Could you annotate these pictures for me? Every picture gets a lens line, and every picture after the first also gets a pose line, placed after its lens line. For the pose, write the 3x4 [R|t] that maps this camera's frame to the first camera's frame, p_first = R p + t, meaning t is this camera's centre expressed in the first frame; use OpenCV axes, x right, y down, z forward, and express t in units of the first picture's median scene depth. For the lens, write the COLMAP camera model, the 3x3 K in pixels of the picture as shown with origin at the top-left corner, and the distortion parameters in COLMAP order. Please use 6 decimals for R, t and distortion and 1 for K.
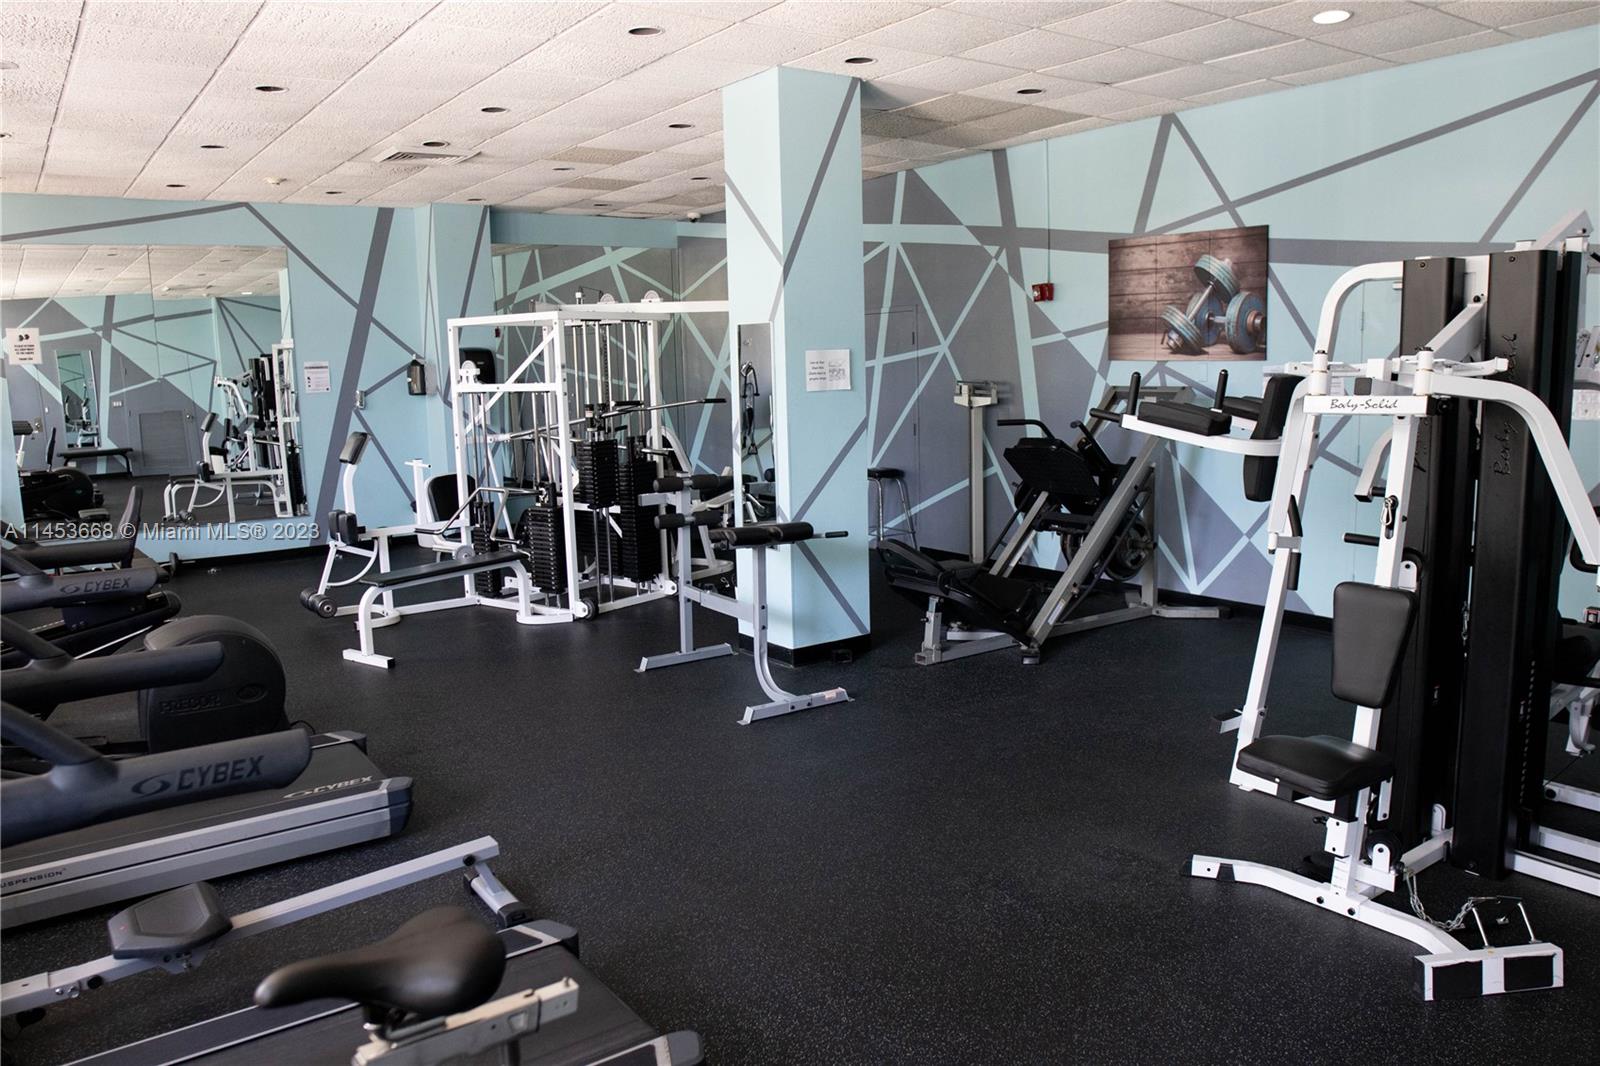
lens RADIAL K [[1201.0, 0, 800.0], [0, 1201.0, 533.0], [0, 0, 1]] dist [-0.081403, 0.001644]
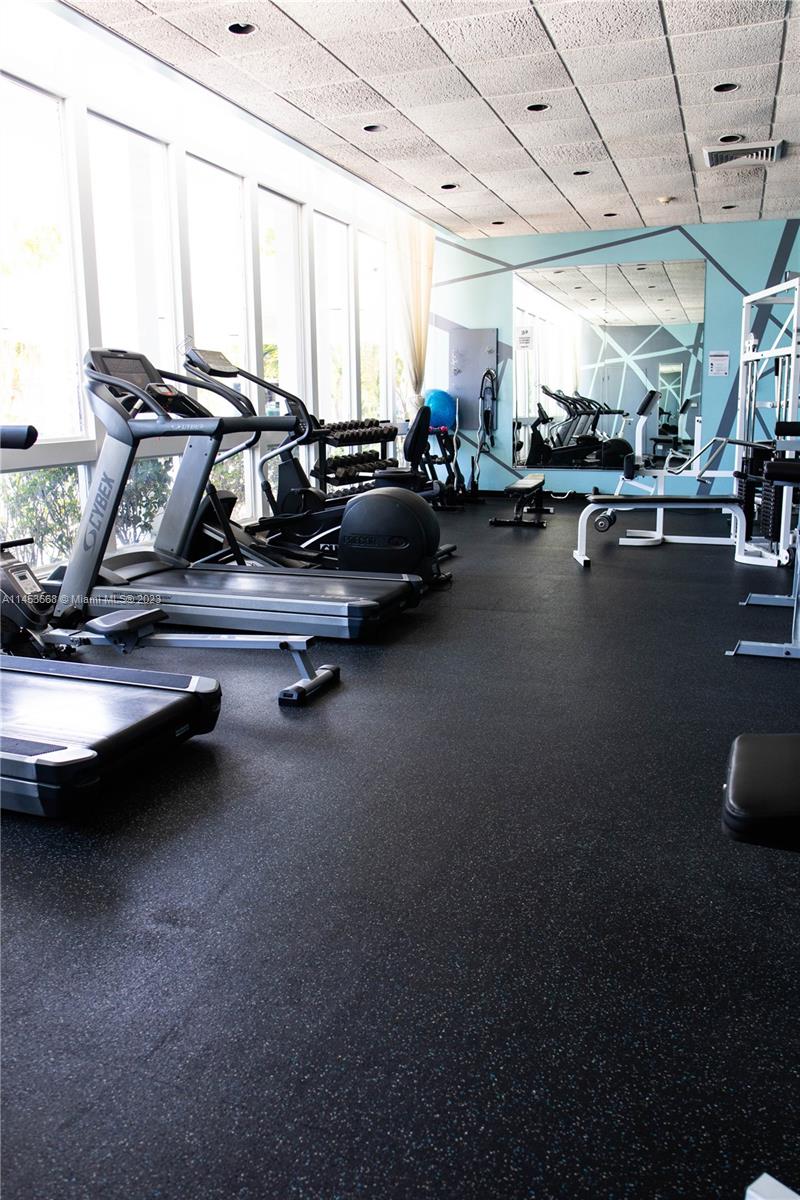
lens RADIAL K [[900.7, 0, 400.0], [0, 900.7, 600.0], [0, 0, 1]] dist [-0.081403, 0.001644]
pose [[0.571727, 0.195362, -0.796845, 0.261418], [-0.129989, 0.980538, 0.147132, 0.027596], [0.810081, 0.019462, 0.585995, 0.230634]]
